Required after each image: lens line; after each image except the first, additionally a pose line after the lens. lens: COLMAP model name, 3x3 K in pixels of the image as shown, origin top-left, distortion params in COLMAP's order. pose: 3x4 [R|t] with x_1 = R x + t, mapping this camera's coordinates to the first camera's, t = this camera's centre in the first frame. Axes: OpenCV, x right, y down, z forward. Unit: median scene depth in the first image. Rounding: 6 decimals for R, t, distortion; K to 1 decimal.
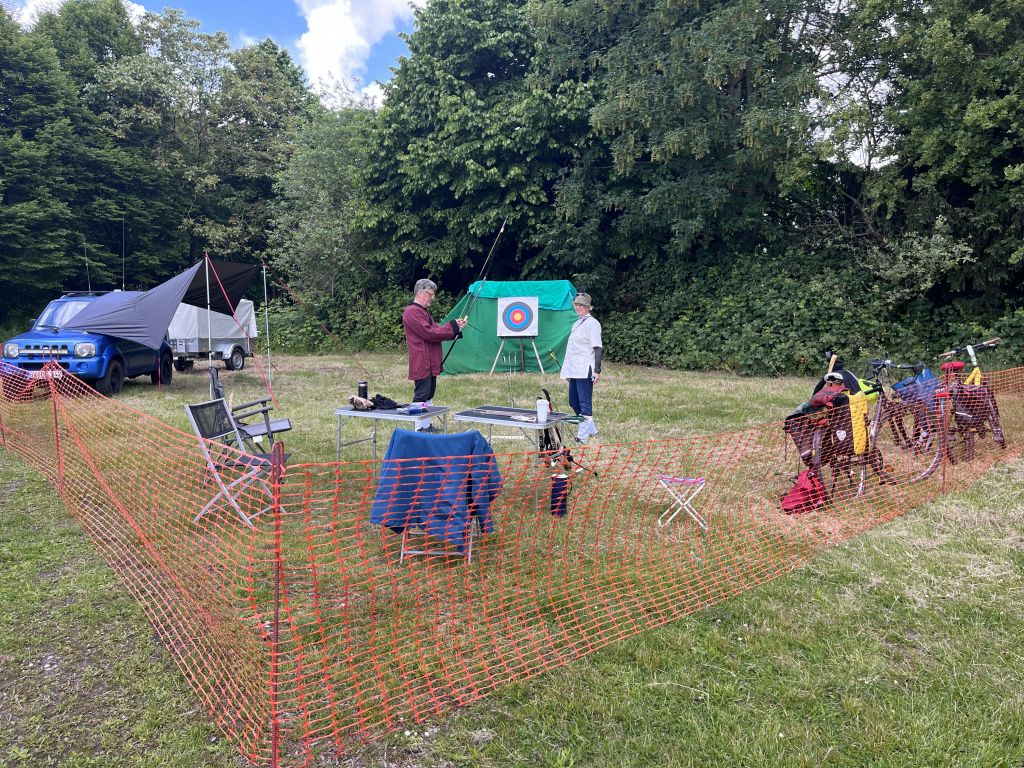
lens RADIAL K [[775.3, 0, 510.3], [0, 775.3, 384.9], [0, 0, 1]] dist [0.066196, -0.089117]
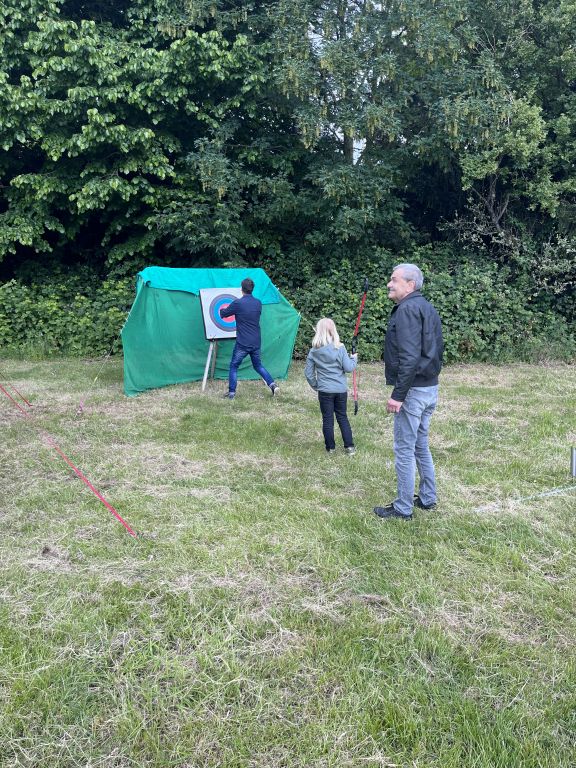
lens RADIAL K [[581.5, 0, 289.0], [0, 581.5, 382.3], [0, 0, 1]] dist [0.066196, -0.089117]
pose [[0.824966, -0.085378, 0.558697, -0.236341], [0.061083, 0.996203, 0.062041, -0.042524], [-0.561872, -0.017055, 0.827048, 0.399097]]
